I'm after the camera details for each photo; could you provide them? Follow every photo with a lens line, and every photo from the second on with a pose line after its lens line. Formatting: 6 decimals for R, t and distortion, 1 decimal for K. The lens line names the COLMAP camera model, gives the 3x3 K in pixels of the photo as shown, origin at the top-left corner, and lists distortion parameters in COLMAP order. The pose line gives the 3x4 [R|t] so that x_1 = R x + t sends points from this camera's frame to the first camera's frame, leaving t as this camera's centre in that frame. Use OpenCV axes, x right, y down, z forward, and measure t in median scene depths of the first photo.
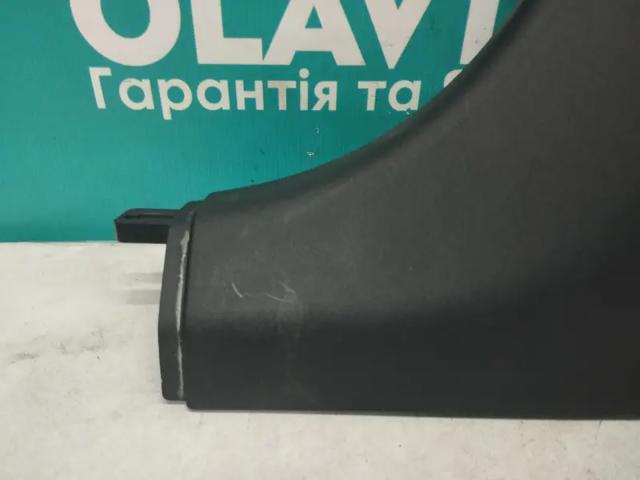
lens RADIAL K [[540.2, 0, 320.0], [0, 540.2, 240.0], [0, 0, 1]] dist [0.085897, -0.126590]
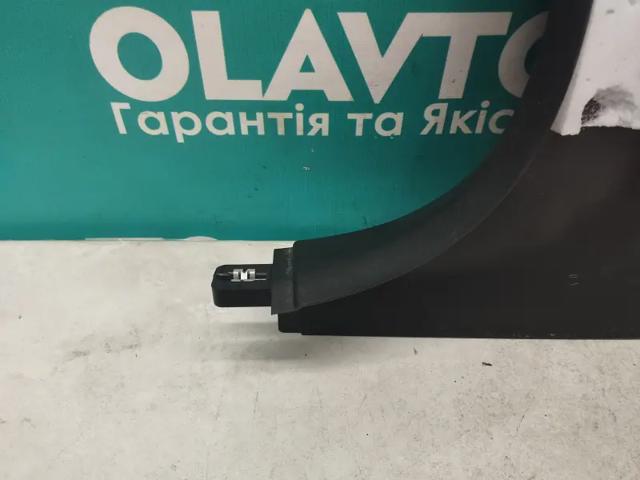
lens RADIAL K [[540.2, 0, 320.0], [0, 540.2, 240.0], [0, 0, 1]] dist [0.085897, -0.126590]
pose [[0.999738, 0.010364, -0.020414, 0.039076], [-0.006184, 0.980773, 0.195054, -0.255241], [0.022043, -0.194876, 0.980580, -0.158356]]
